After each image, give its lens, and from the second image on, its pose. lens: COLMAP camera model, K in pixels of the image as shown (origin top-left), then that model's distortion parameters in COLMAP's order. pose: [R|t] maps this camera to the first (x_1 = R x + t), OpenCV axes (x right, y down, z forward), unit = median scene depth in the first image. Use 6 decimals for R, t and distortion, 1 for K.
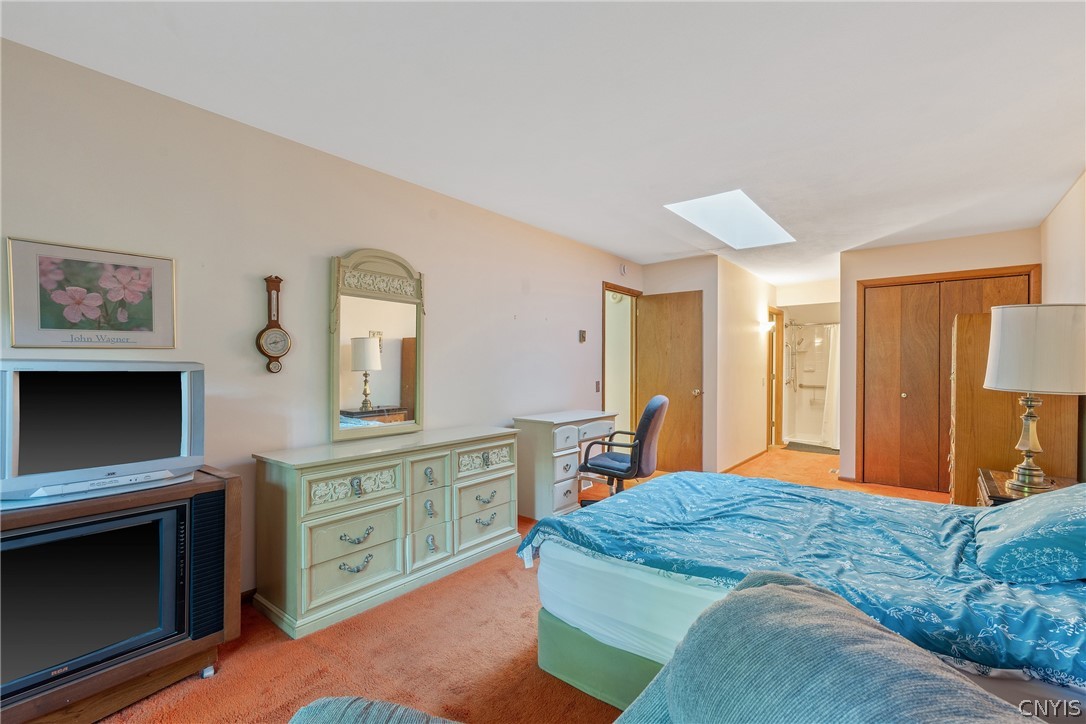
lens RADIAL K [[480.6, 0, 534.6], [0, 480.6, 362.5], [0, 0, 1]] dist [-0.001861, 0.000100]
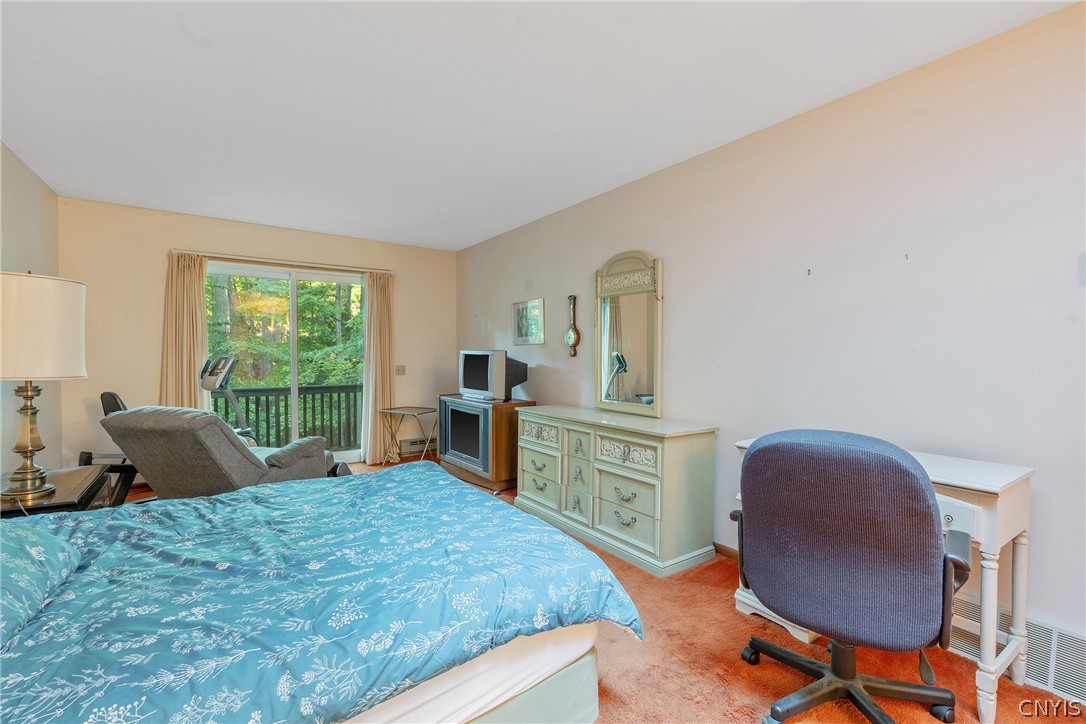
lens RADIAL K [[480.6, 0, 533.7], [0, 480.6, 364.4], [0, 0, 1]] dist [-0.001861, 0.000100]
pose [[-0.274888, 0.013570, -0.961381, 0.885661], [-0.004032, 0.999875, 0.015266, 0.019657], [0.961468, 0.008073, -0.274799, 1.155393]]
